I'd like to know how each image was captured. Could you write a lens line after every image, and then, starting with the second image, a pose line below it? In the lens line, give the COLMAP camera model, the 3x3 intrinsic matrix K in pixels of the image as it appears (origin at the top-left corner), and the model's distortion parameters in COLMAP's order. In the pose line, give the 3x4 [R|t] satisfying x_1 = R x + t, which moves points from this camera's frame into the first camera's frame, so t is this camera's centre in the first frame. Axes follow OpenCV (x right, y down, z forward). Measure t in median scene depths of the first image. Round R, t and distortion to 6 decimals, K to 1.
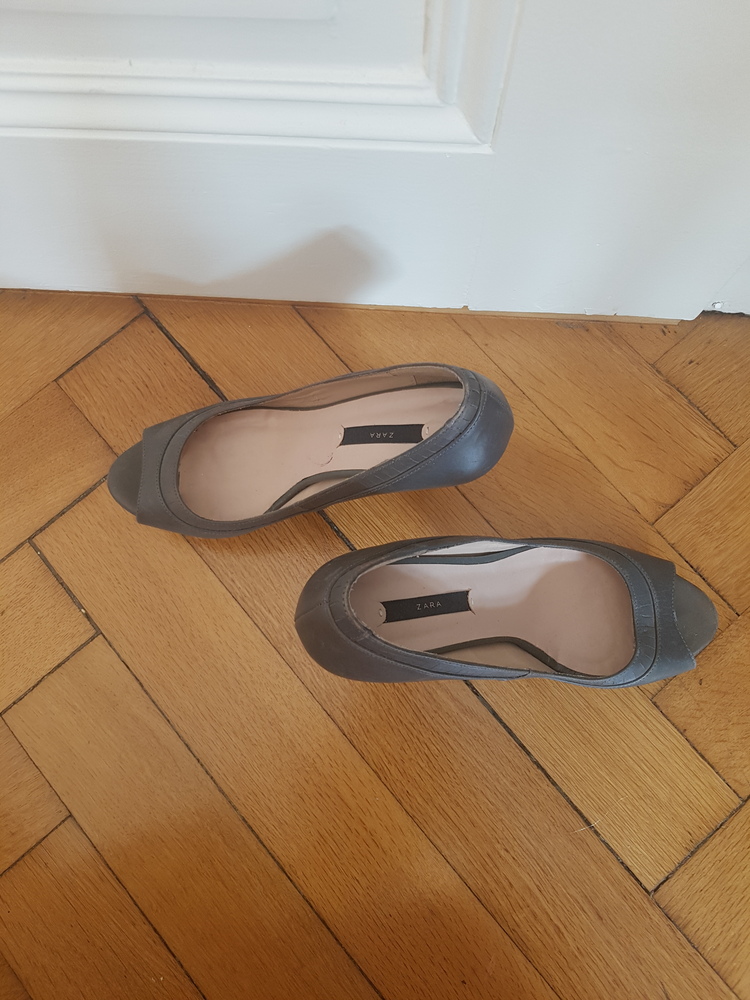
lens RADIAL K [[815.3, 0, 375.8], [0, 815.3, 492.3], [0, 0, 1]] dist [0.035445, -0.075980]
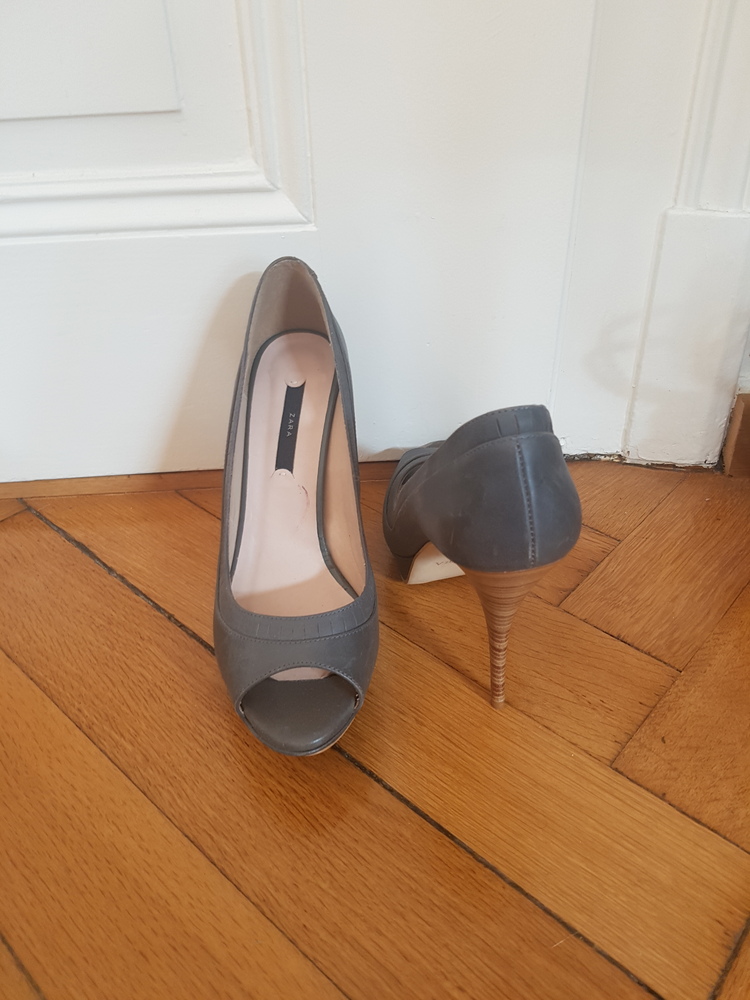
lens RADIAL K [[815.3, 0, 383.7], [0, 815.3, 474.1], [0, 0, 1]] dist [0.035445, -0.075980]
pose [[0.991301, -0.077004, 0.106736, 0.060162], [0.129325, 0.720480, -0.681310, 0.565554], [-0.024438, 0.689187, 0.724171, 0.249224]]
